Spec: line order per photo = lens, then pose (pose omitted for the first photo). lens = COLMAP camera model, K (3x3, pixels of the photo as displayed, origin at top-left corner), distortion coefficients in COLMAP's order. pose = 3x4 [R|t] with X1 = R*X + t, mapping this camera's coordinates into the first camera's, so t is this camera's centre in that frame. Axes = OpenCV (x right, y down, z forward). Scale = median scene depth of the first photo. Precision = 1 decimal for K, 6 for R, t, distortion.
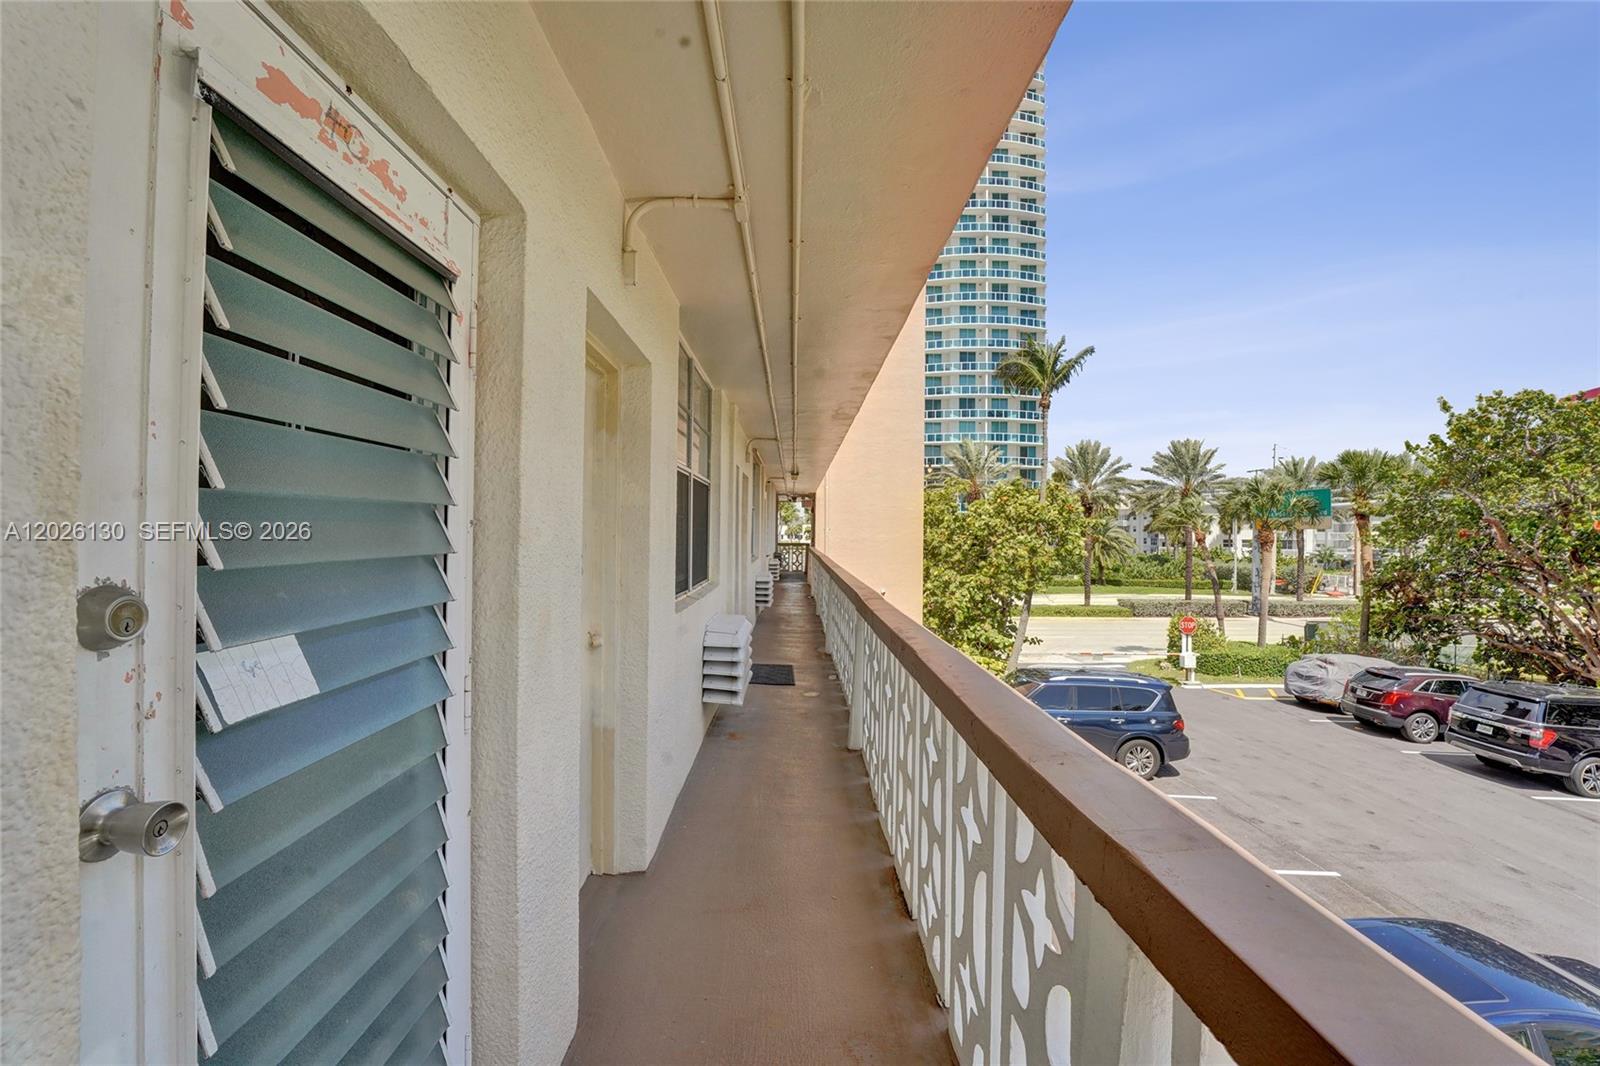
lens RADIAL K [[683.2, 0, 794.5], [0, 683.2, 539.8], [0, 0, 1]] dist [-0.024249, 0.000444]
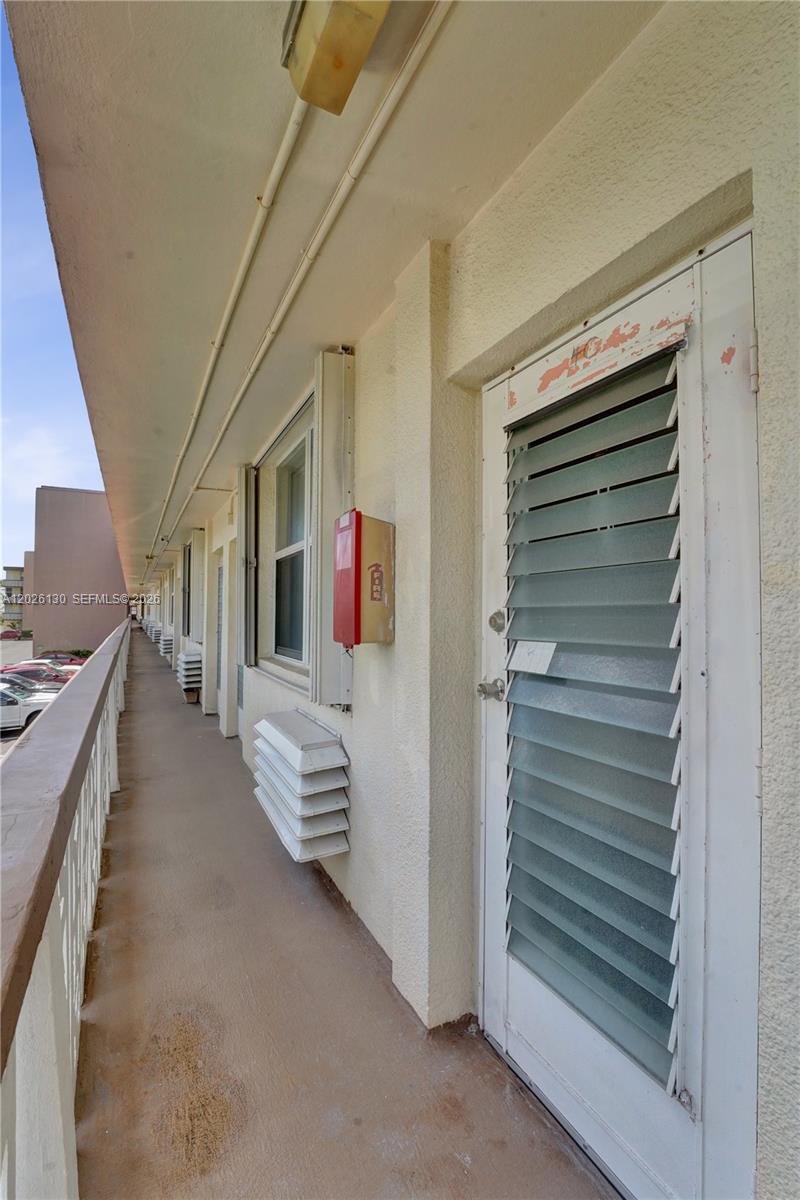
lens RADIAL K [[512.4, 0, 401.1], [0, 512.4, 600.3], [0, 0, 1]] dist [-0.024249, 0.000444]
pose [[-0.882881, -0.030075, -0.468634, 0.308658], [-0.019693, 0.999440, -0.027040, 0.055428], [0.469185, -0.014644, -0.882979, 1.902516]]
